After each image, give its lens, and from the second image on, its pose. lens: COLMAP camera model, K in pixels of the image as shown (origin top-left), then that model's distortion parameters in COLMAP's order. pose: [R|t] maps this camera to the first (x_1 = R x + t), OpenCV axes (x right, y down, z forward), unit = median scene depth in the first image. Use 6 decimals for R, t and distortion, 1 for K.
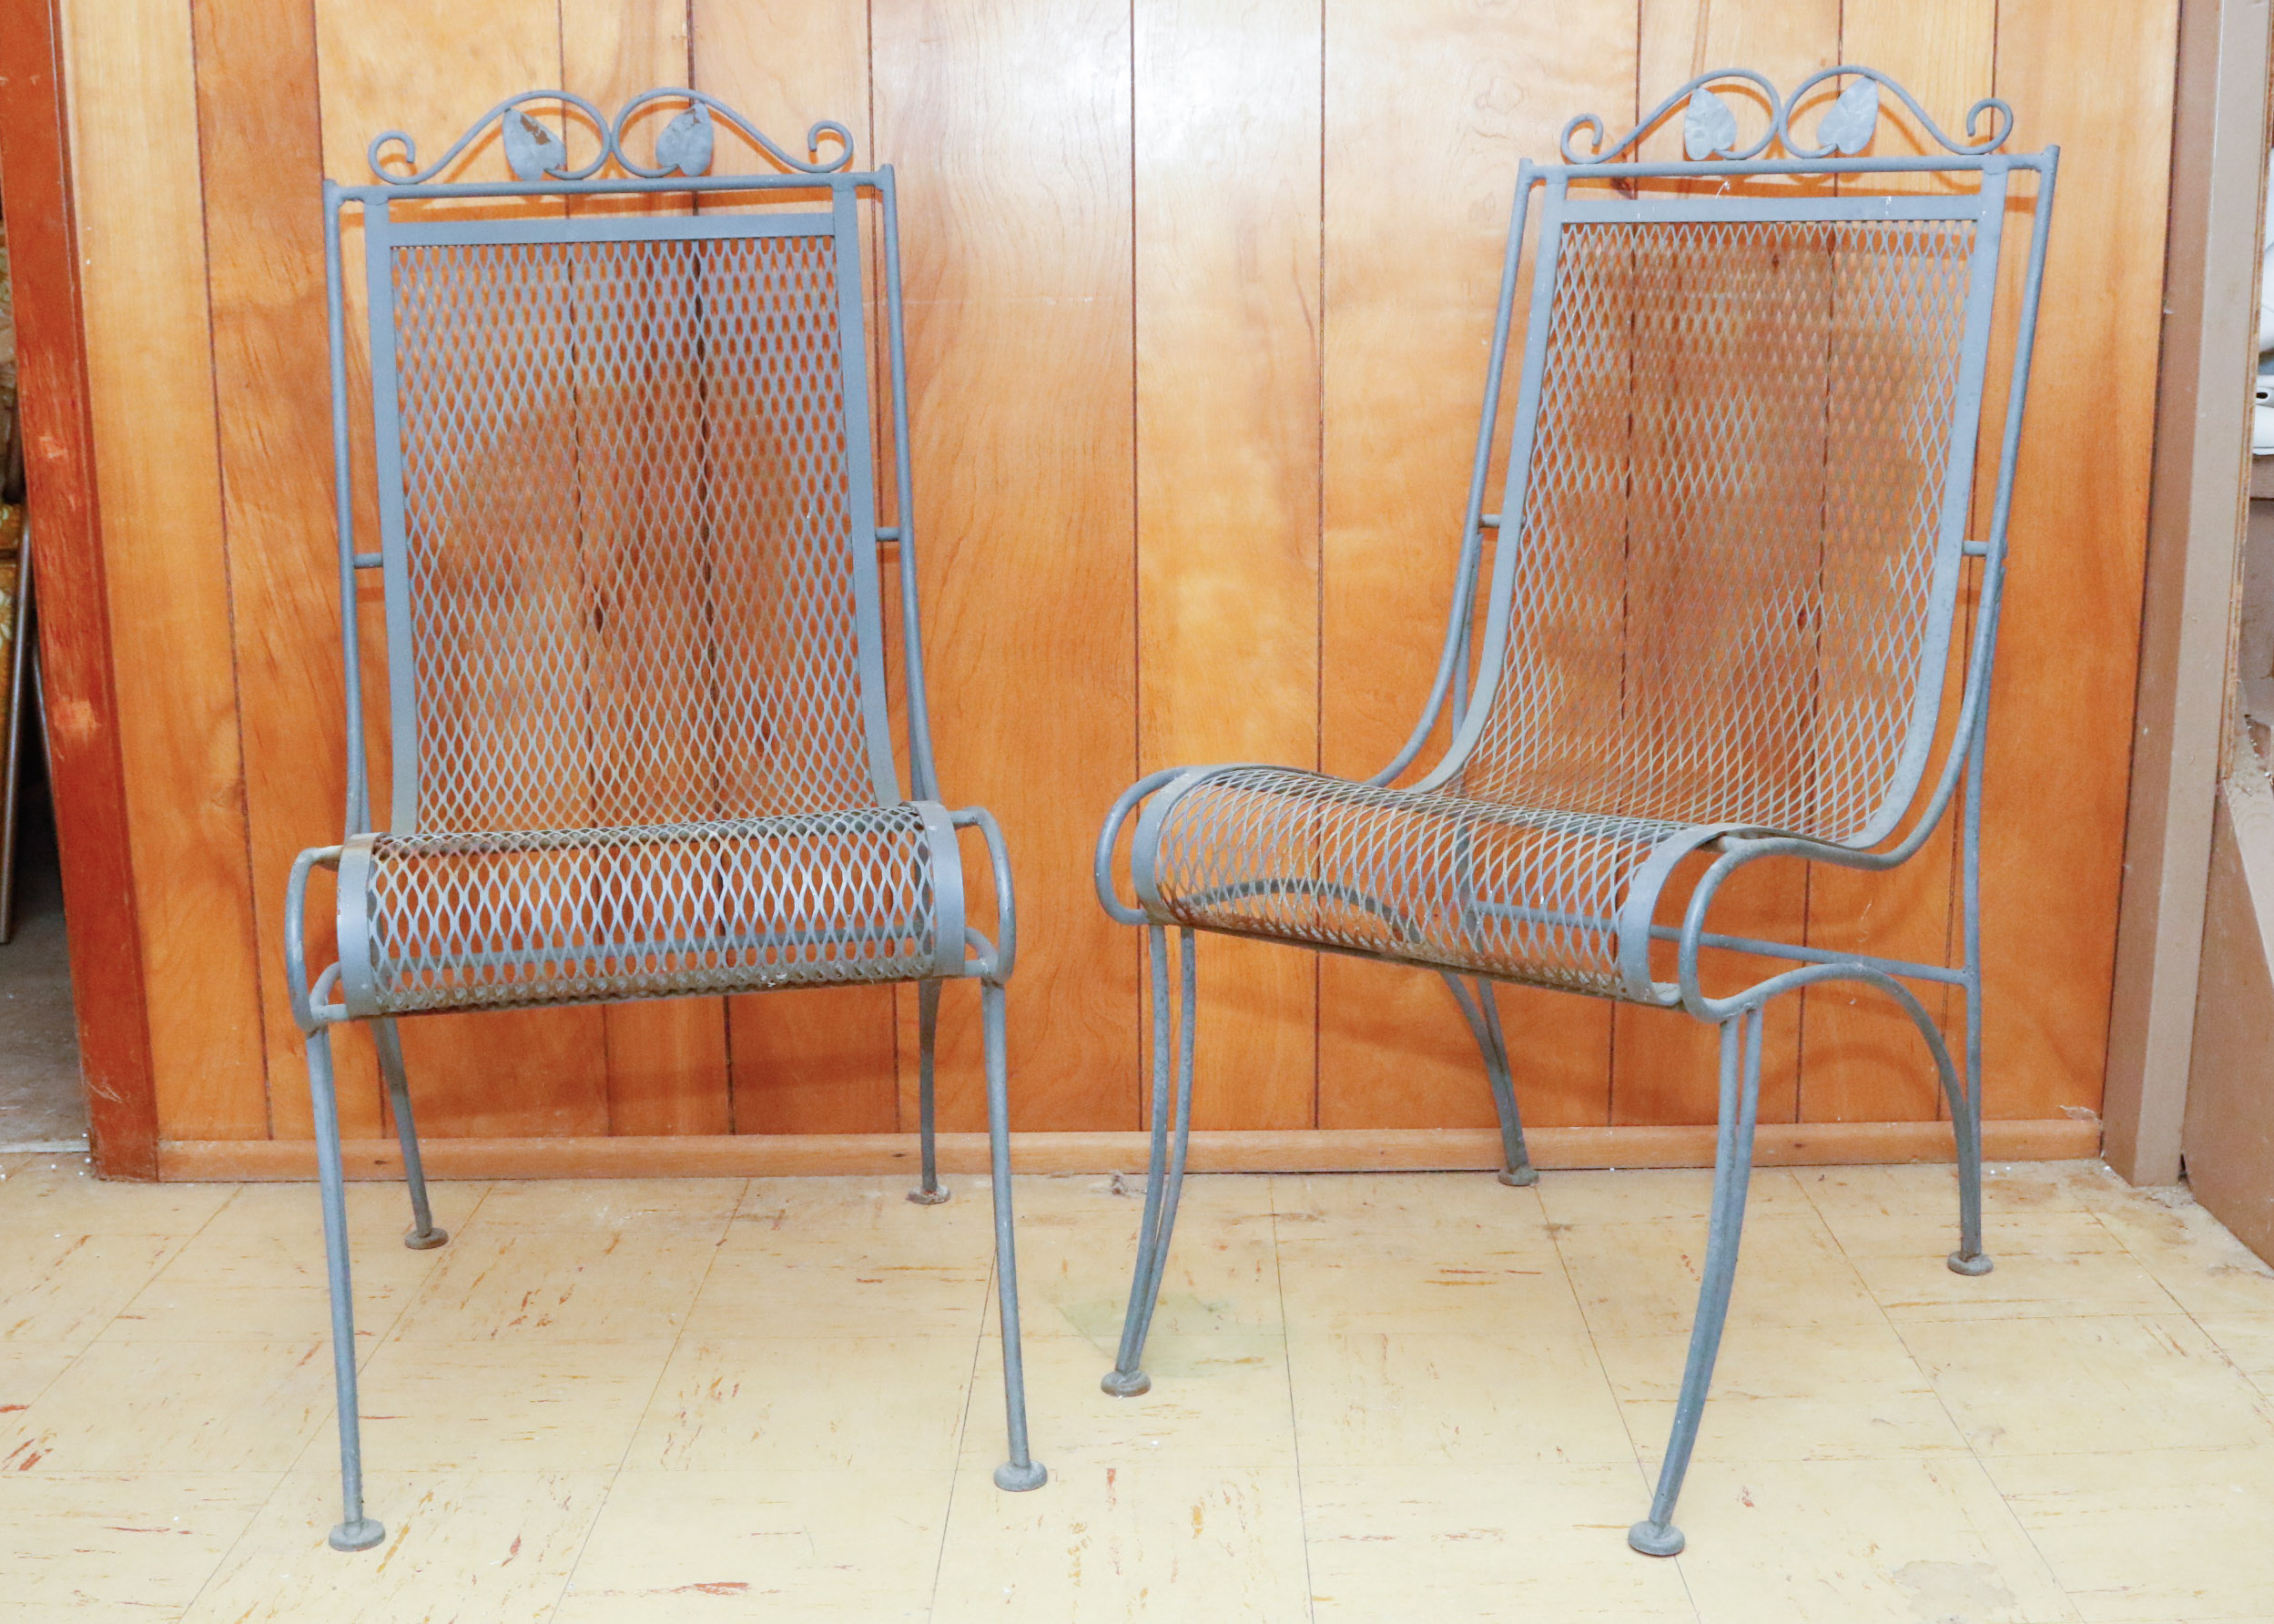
lens RADIAL K [[2726.7, 0, 1137.0], [0, 2726.7, 812.0], [0, 0, 1]] dist [-0.126527, 0.042270]
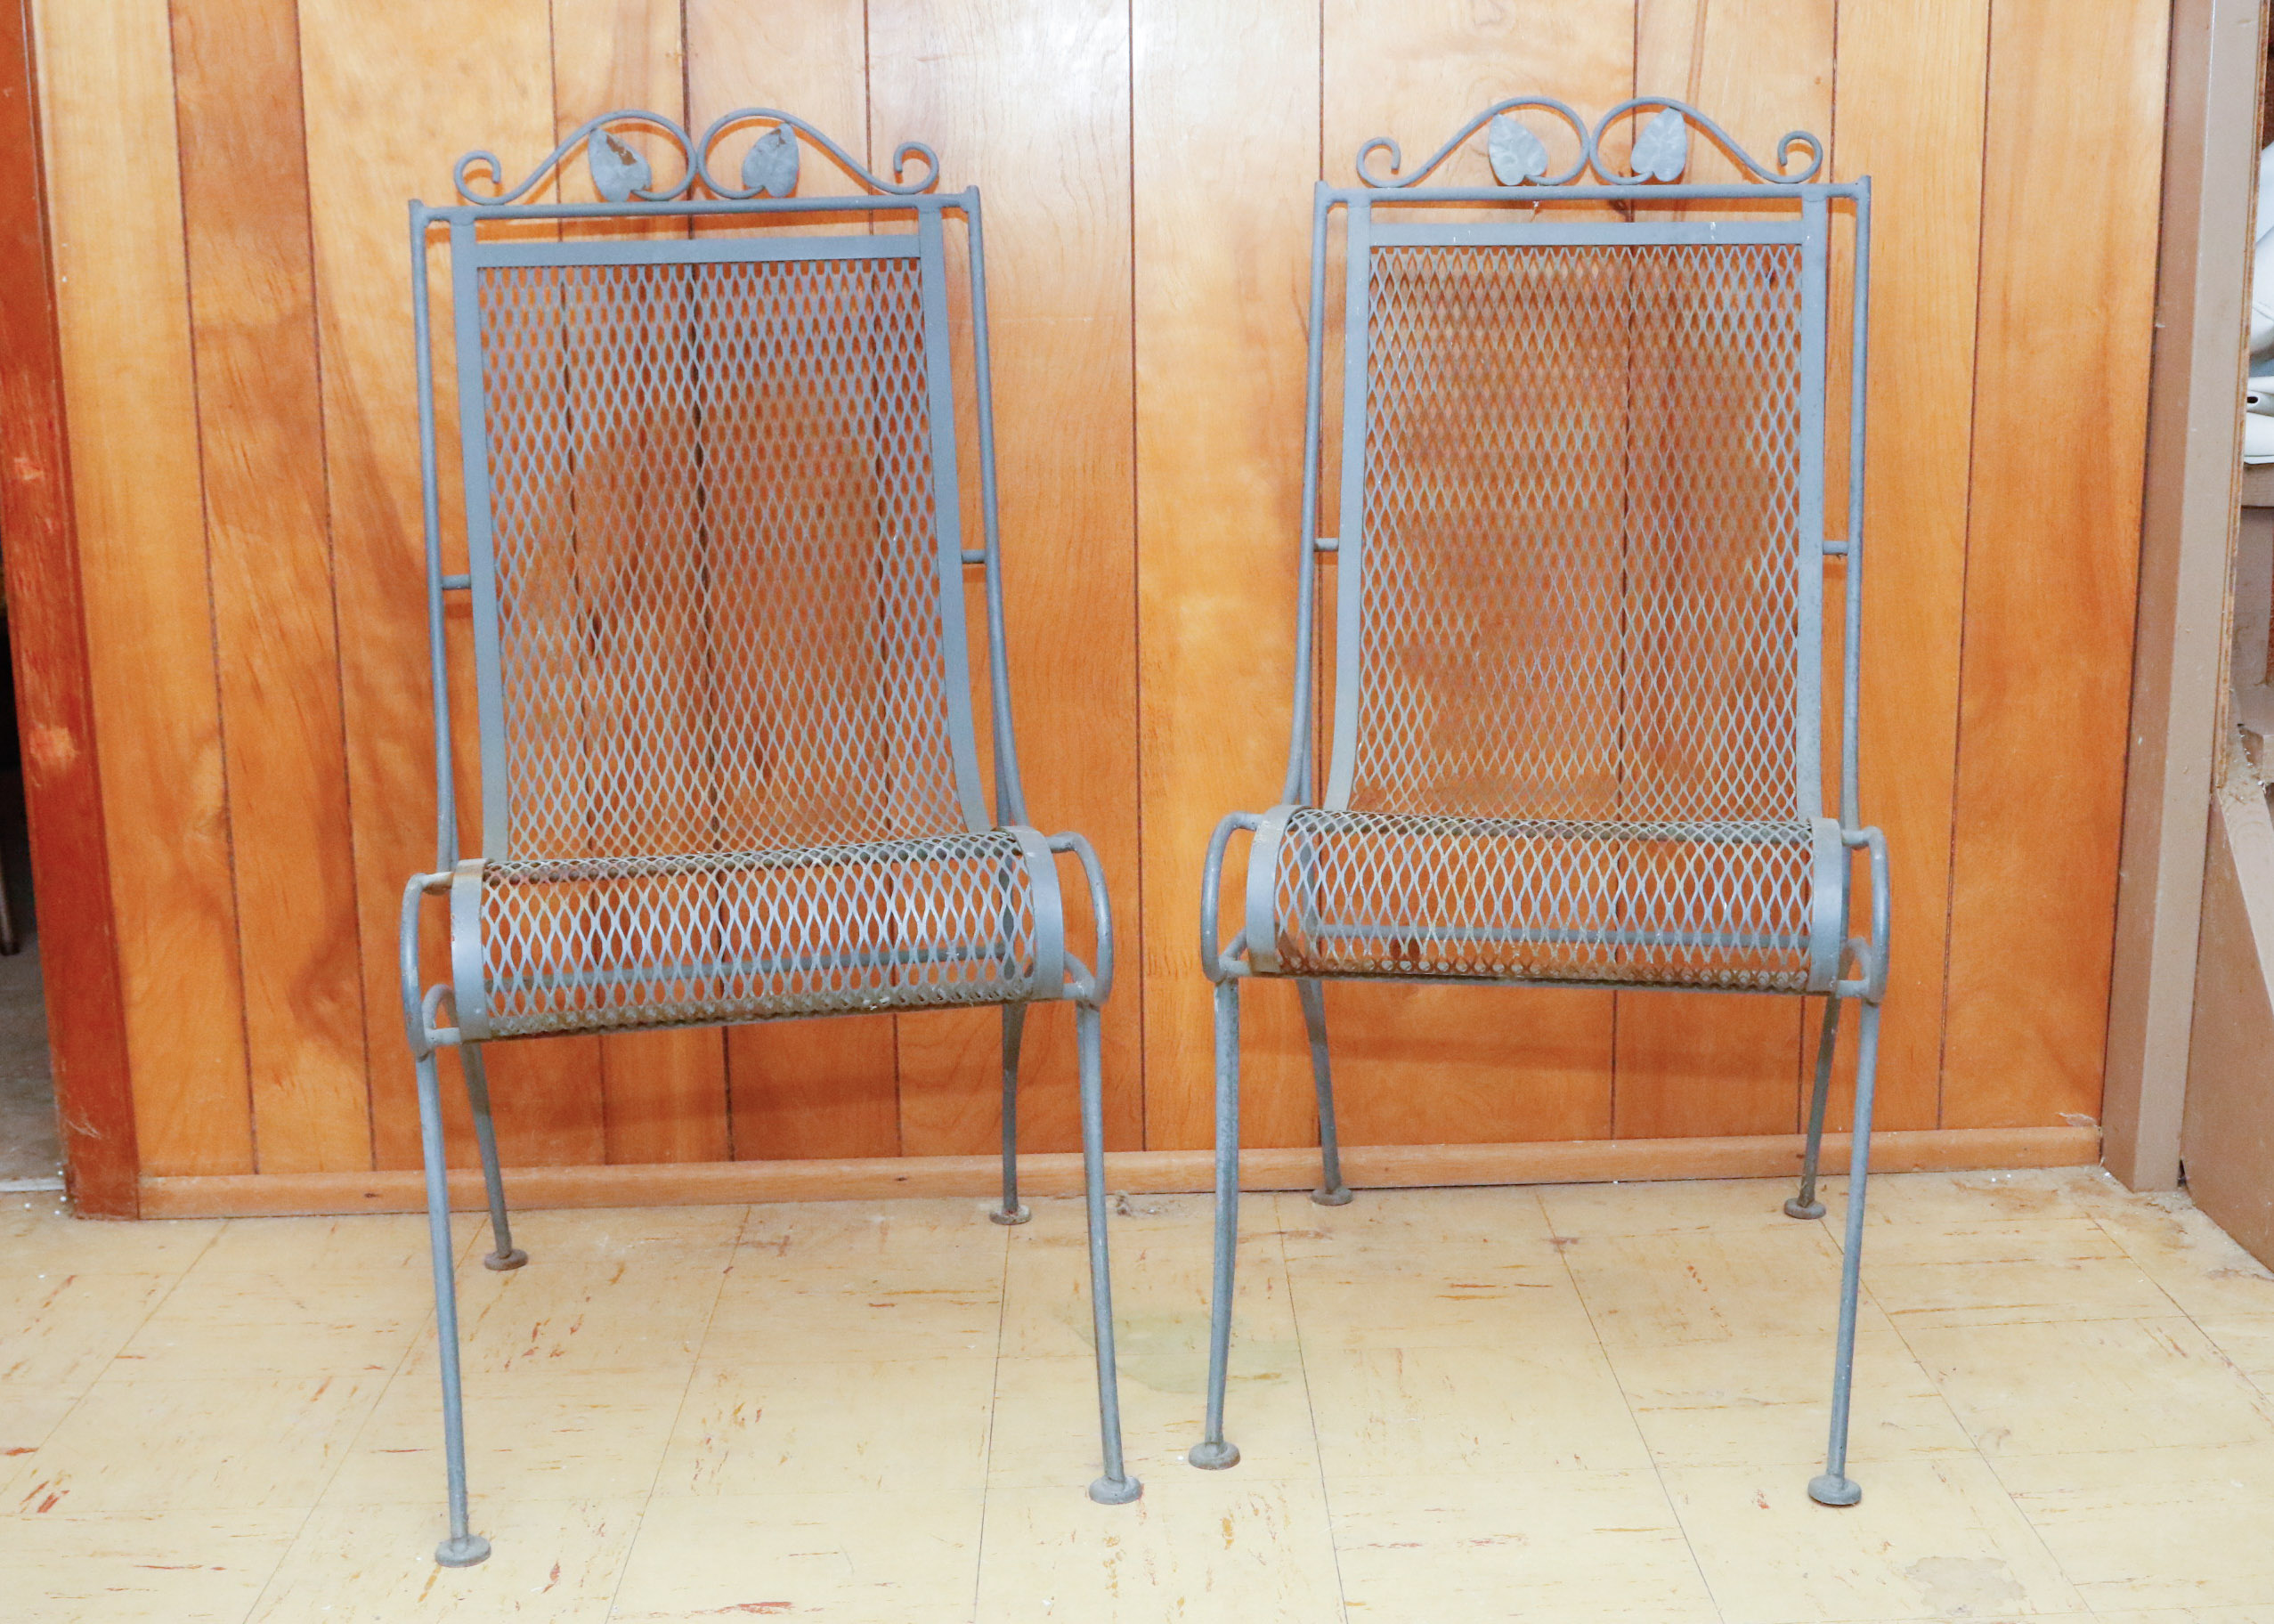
lens RADIAL K [[2934.0, 0, 1211.3], [0, 2934.0, 803.9], [0, 0, 1]] dist [-0.103894, 0.048868]
pose [[0.998768, -0.009972, 0.048611, -0.026482], [0.010004, 0.999950, -0.000420, -0.009468], [-0.048604, 0.000906, 0.998818, -0.075822]]
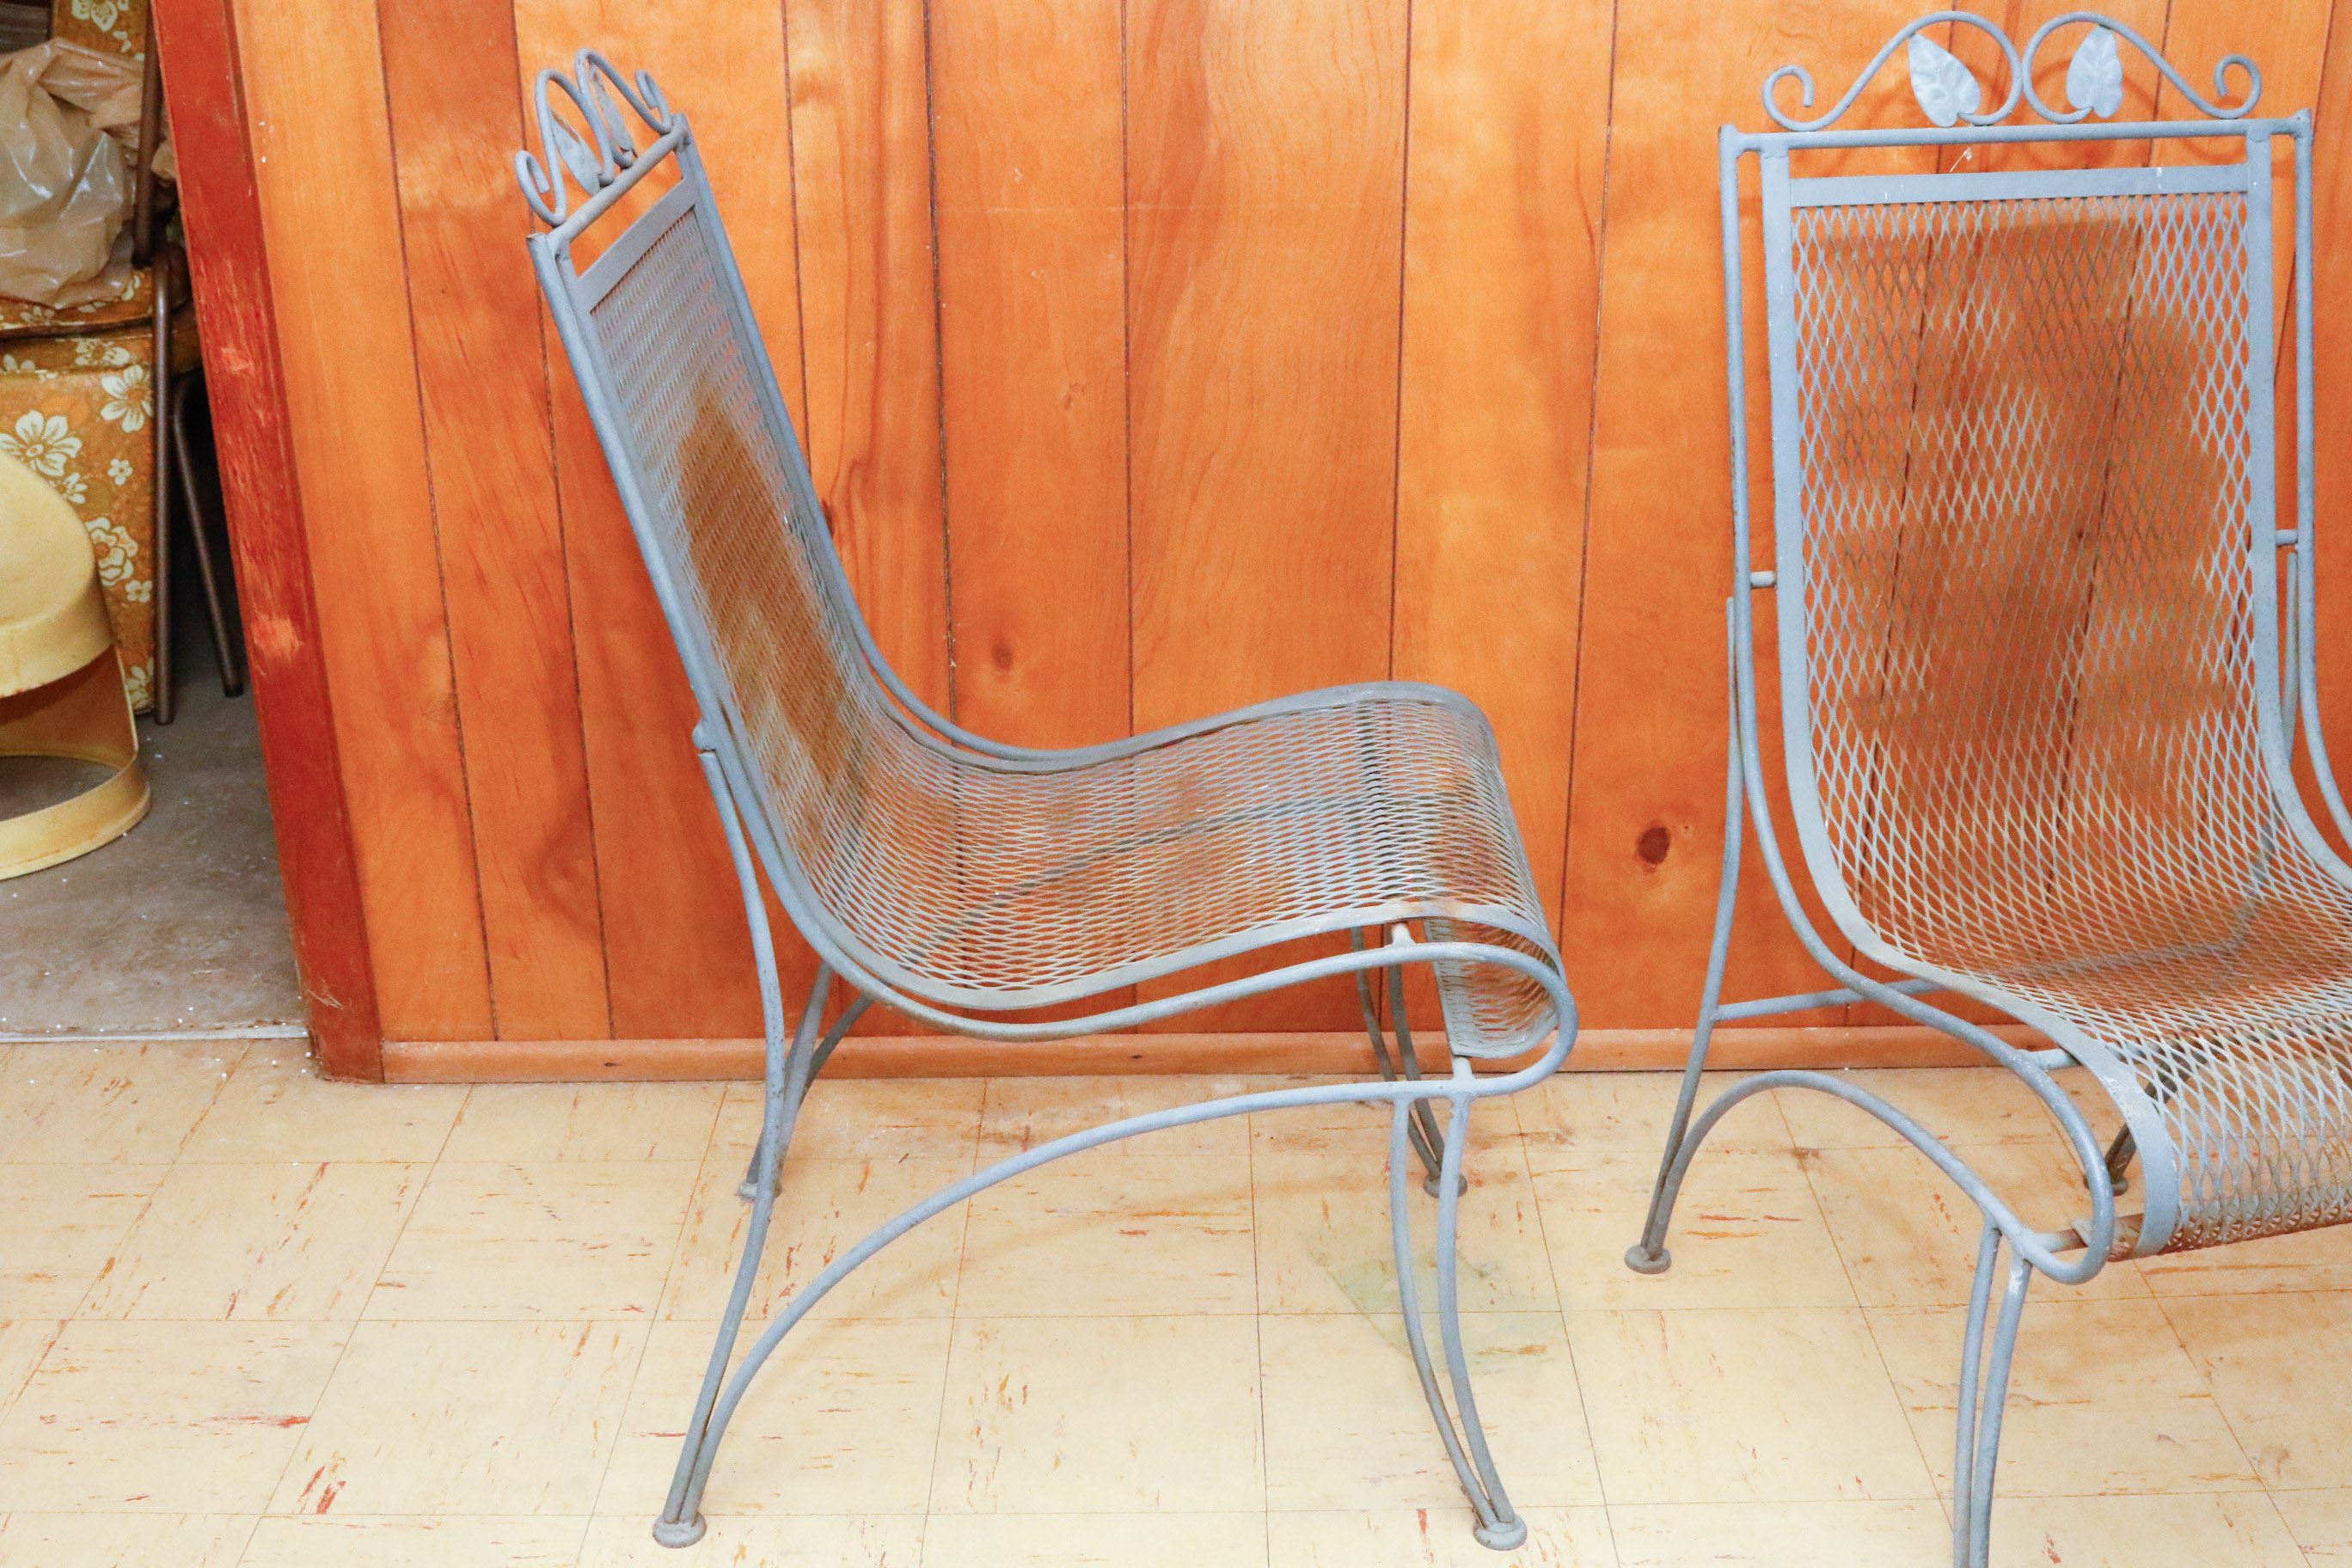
lens RADIAL K [[2581.1, 0, 1168.8], [0, 2581.1, 781.2], [0, 0, 1]] dist [-0.120473, 0.015497]
pose [[0.999944, -0.000859, 0.010589, -0.090271], [-0.001245, 0.980380, 0.197114, -0.167226], [-0.010551, -0.197116, 0.980323, 0.099885]]
